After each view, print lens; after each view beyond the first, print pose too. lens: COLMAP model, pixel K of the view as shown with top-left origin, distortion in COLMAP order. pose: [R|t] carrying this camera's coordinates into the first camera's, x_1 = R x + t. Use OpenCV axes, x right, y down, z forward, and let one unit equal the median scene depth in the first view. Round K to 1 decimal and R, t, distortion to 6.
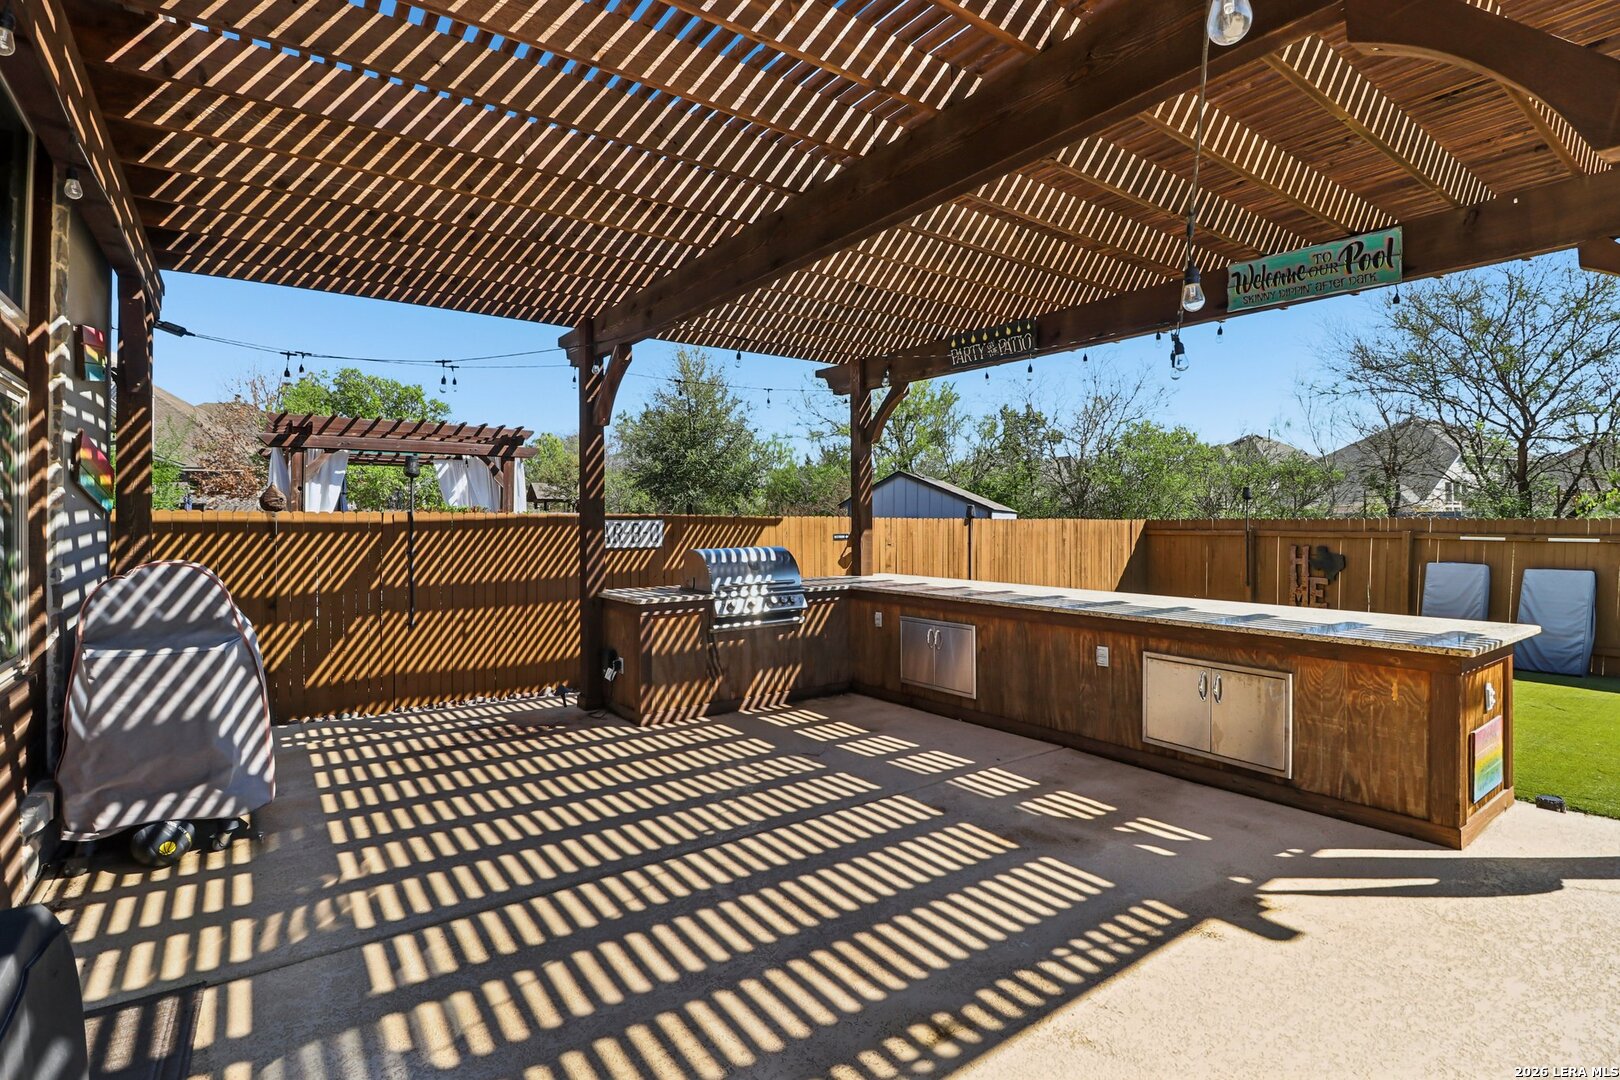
lens RADIAL K [[757.6, 0, 808.4], [0, 757.6, 525.0], [0, 0, 1]] dist [-0.006770, -0.007791]
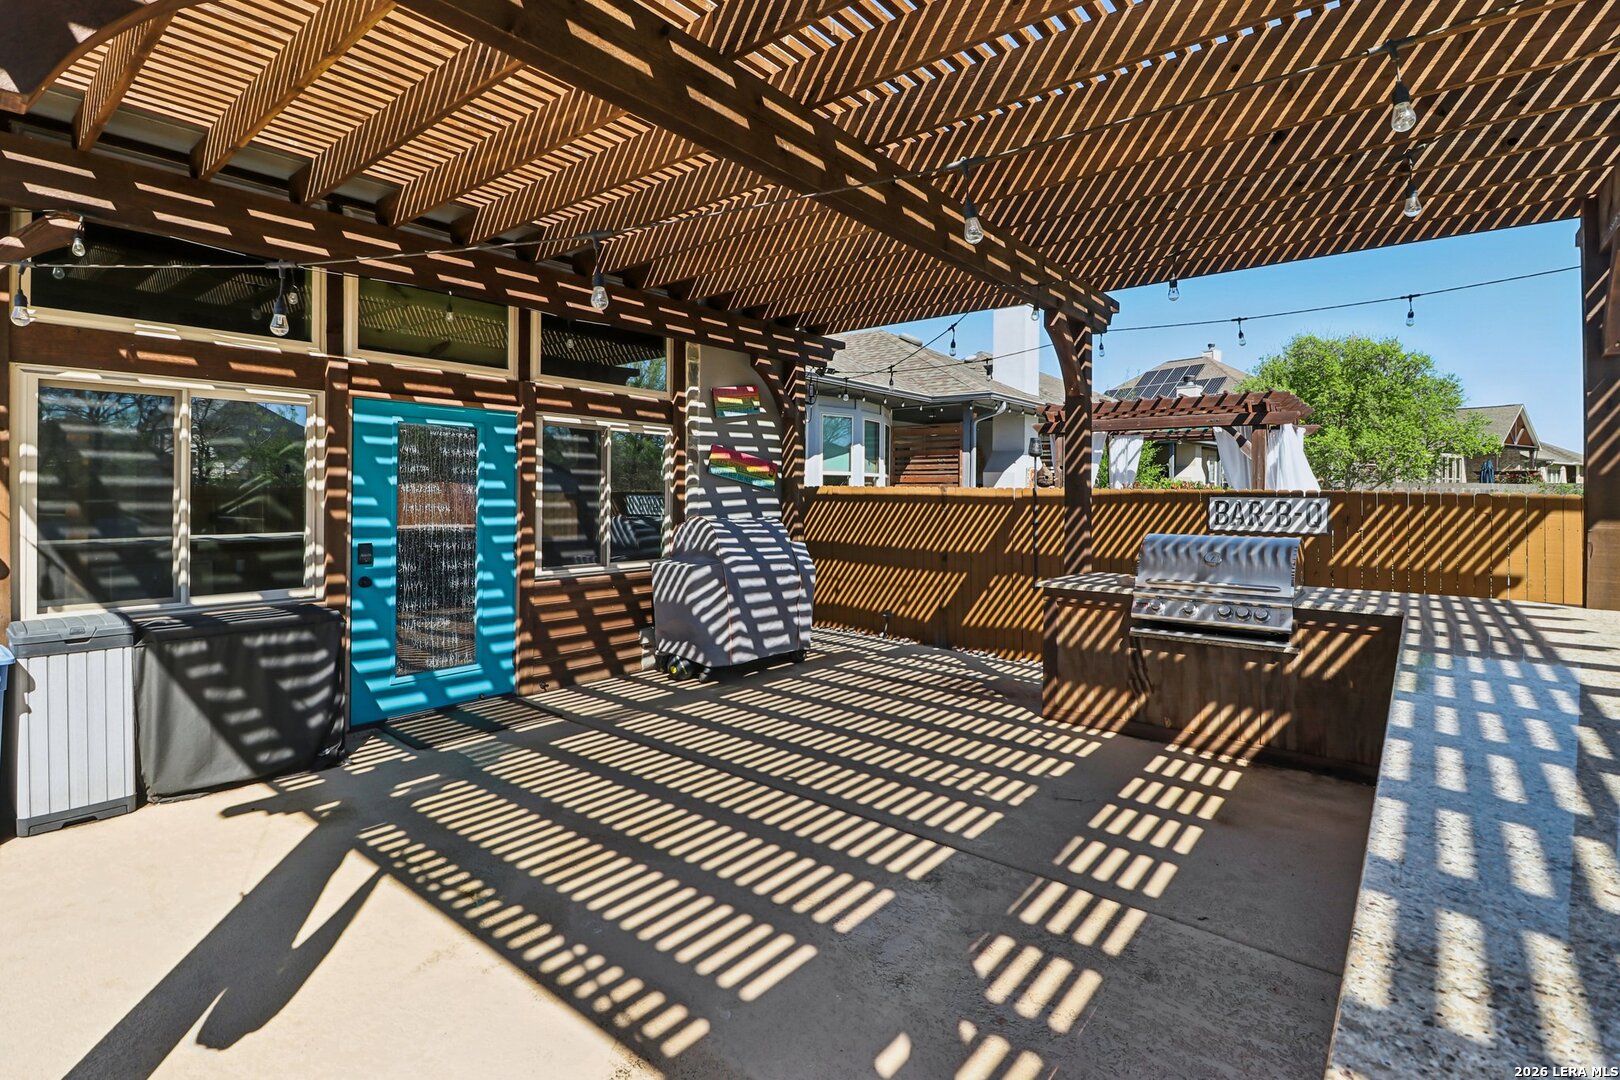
lens RADIAL K [[757.6, 0, 781.3], [0, 757.6, 504.8], [0, 0, 1]] dist [-0.006770, -0.007791]
pose [[0.264347, 0.022373, -0.964168, 0.715010], [-0.015327, 0.999702, 0.018995, -0.010372], [0.964306, 0.009756, 0.264611, 0.538973]]
